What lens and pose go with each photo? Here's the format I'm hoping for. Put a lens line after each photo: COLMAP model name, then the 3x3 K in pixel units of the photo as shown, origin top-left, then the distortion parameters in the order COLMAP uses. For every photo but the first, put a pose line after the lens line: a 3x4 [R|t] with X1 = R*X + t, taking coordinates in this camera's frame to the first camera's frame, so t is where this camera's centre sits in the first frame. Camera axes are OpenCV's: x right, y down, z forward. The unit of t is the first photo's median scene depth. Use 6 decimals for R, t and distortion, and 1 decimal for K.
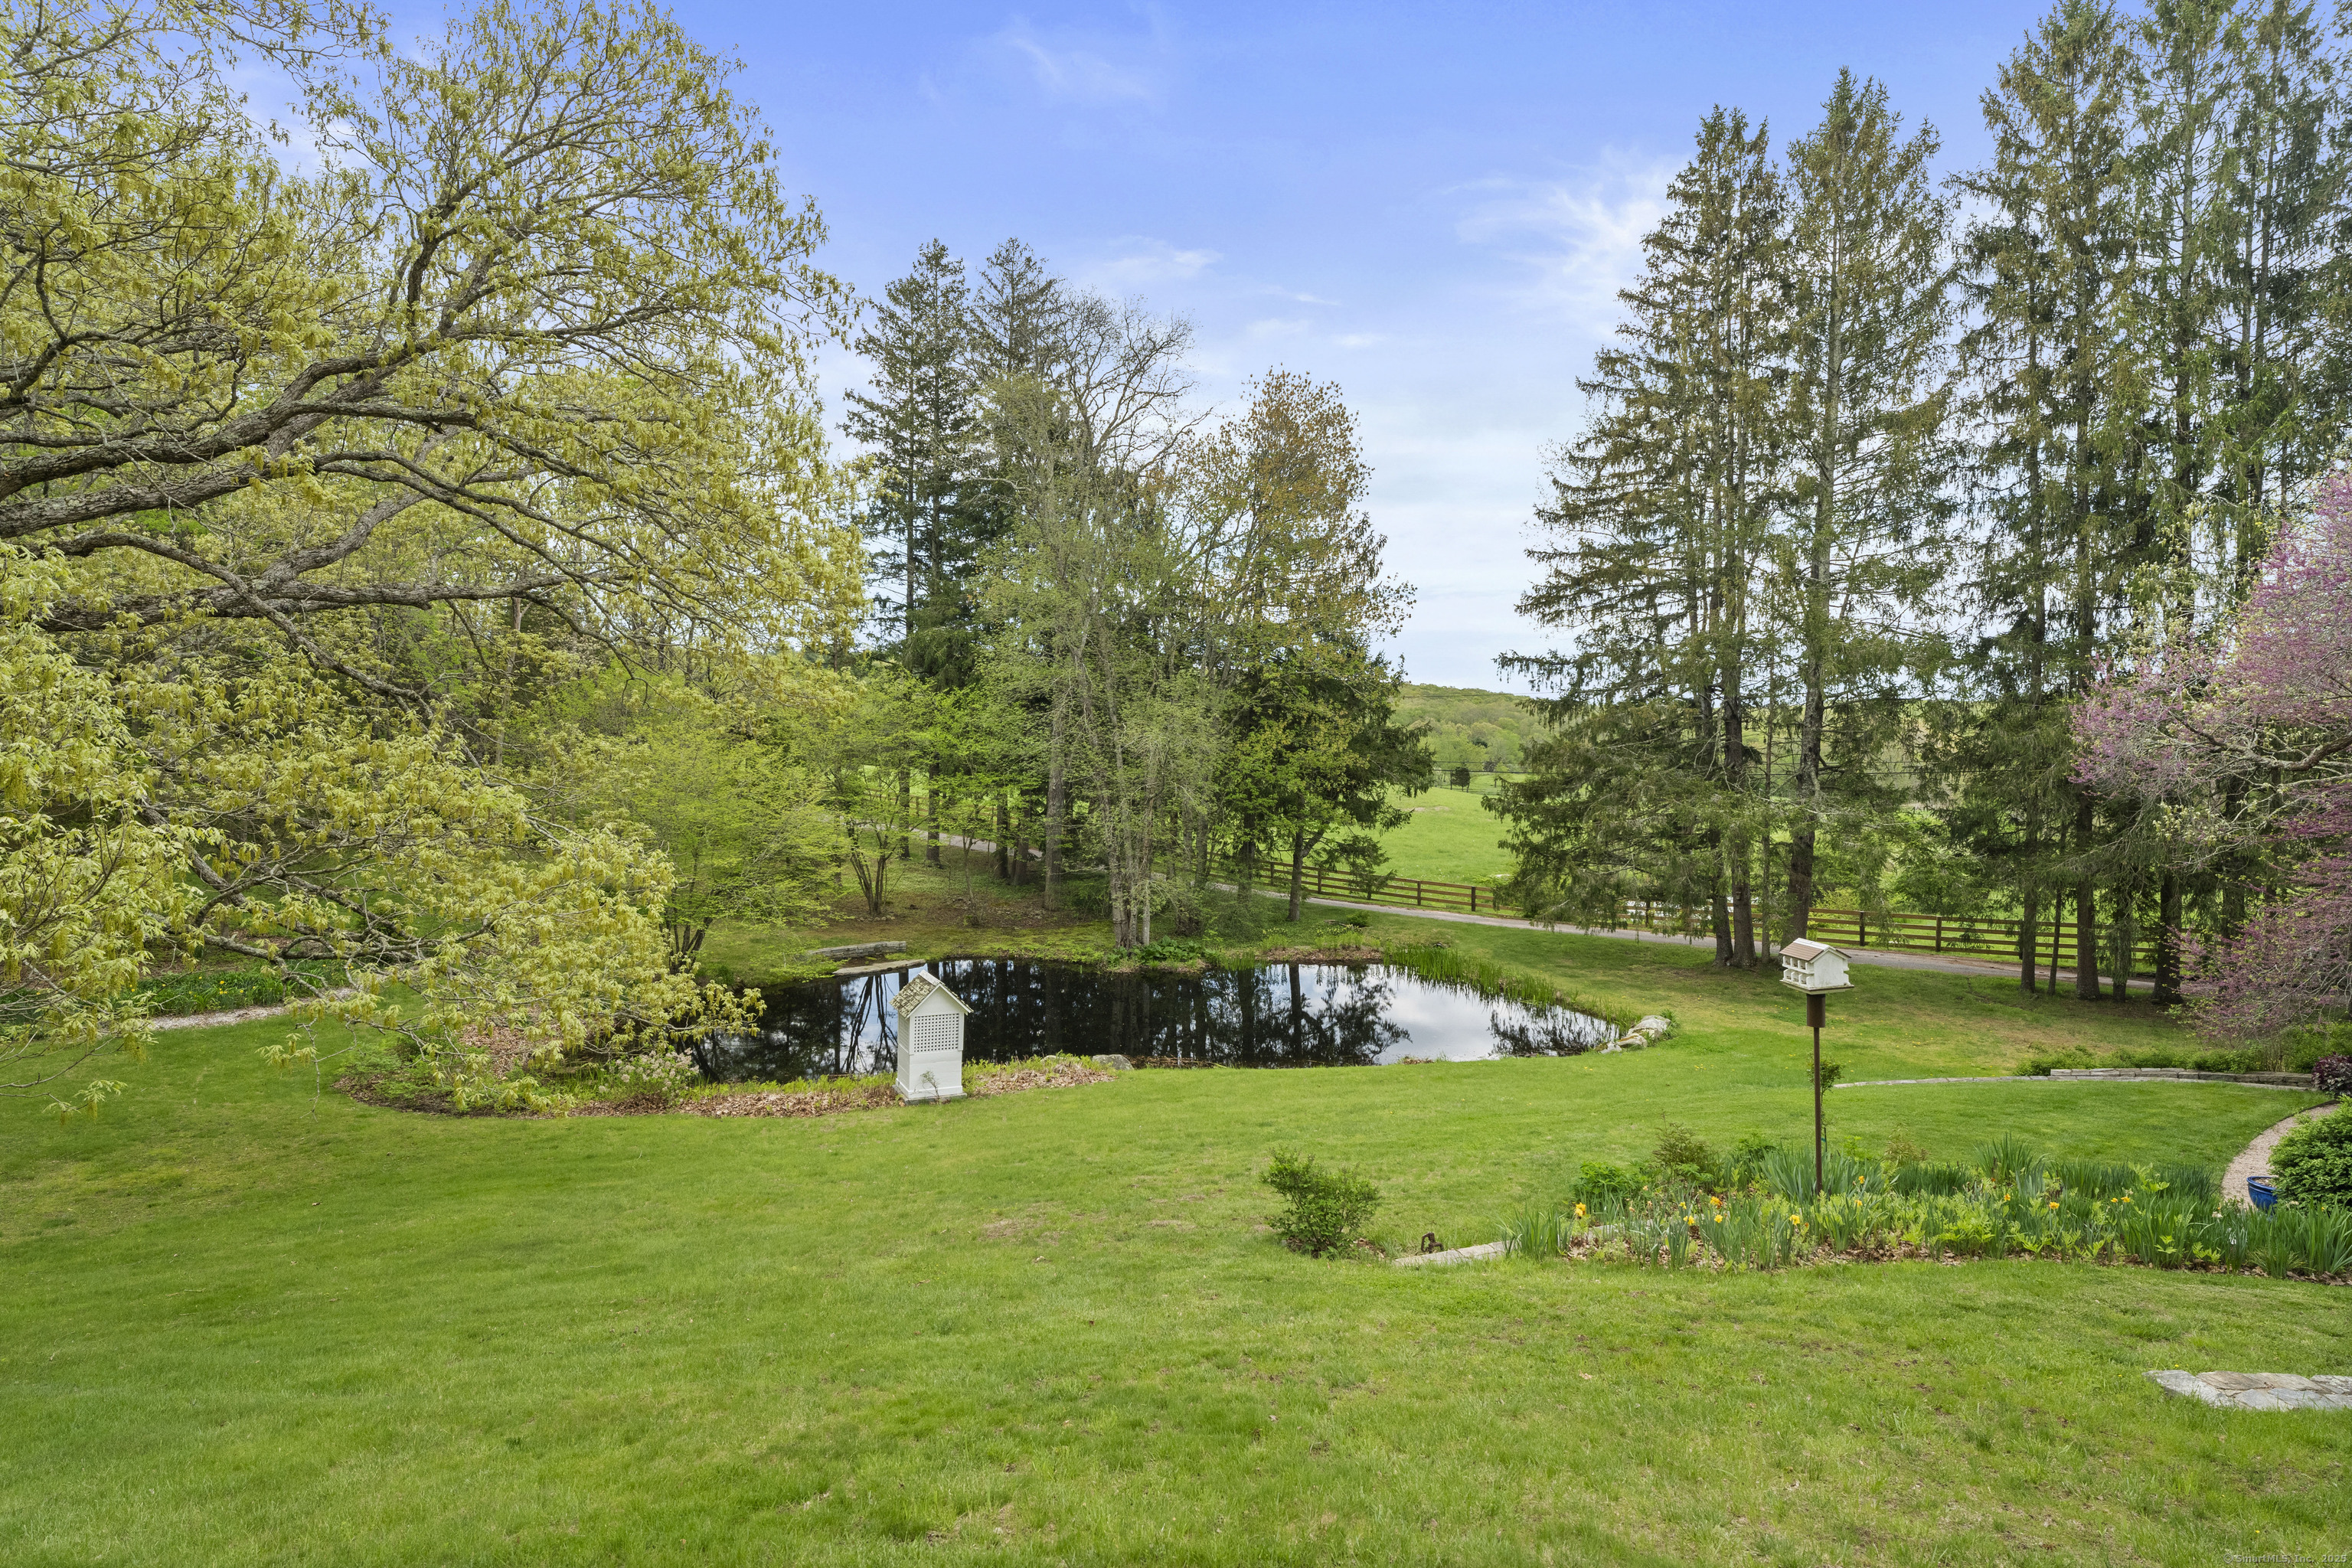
lens RADIAL K [[1212.4, 0, 1171.1], [0, 1212.4, 784.2], [0, 0, 1]] dist [-0.005153, -0.001258]
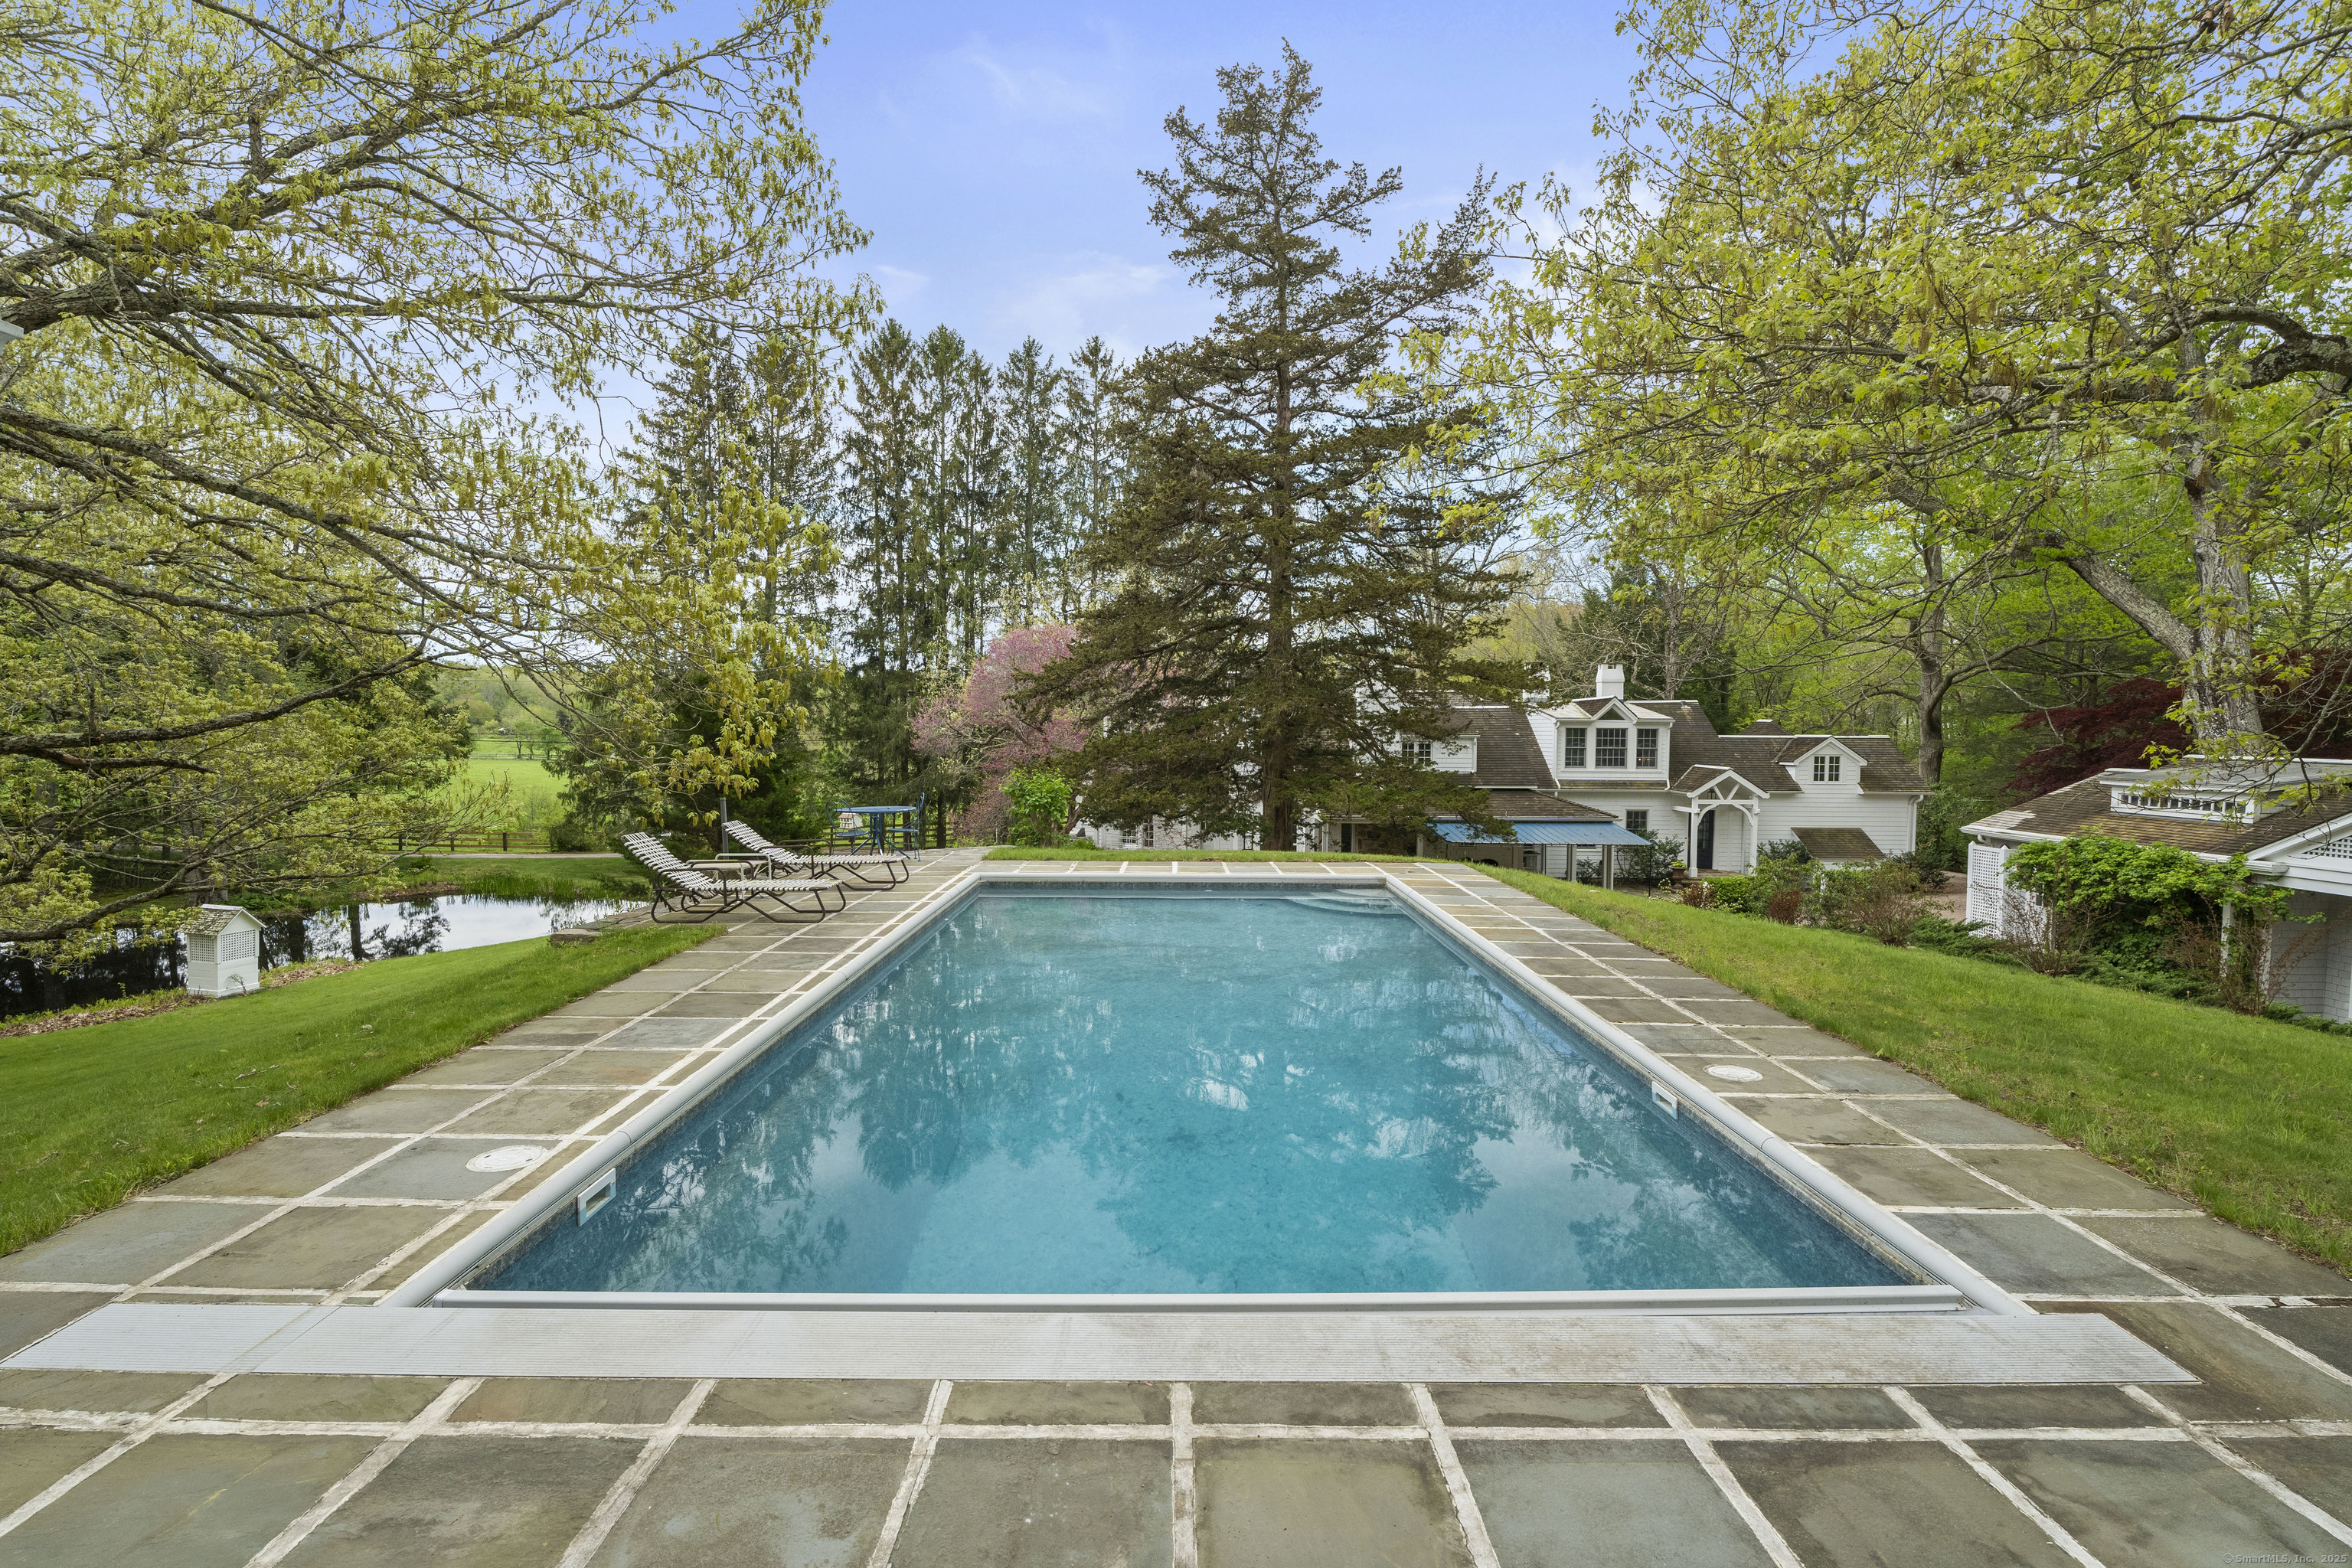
lens RADIAL K [[1123.7, 0, 1175.6], [0, 1123.7, 794.6], [0, 0, 1]] dist [-0.010156, -0.000106]
pose [[0.617799, -0.046629, 0.784952, -0.330534], [0.007591, 0.998547, 0.053343, -0.014712], [-0.786299, -0.026997, 0.617256, -0.381144]]
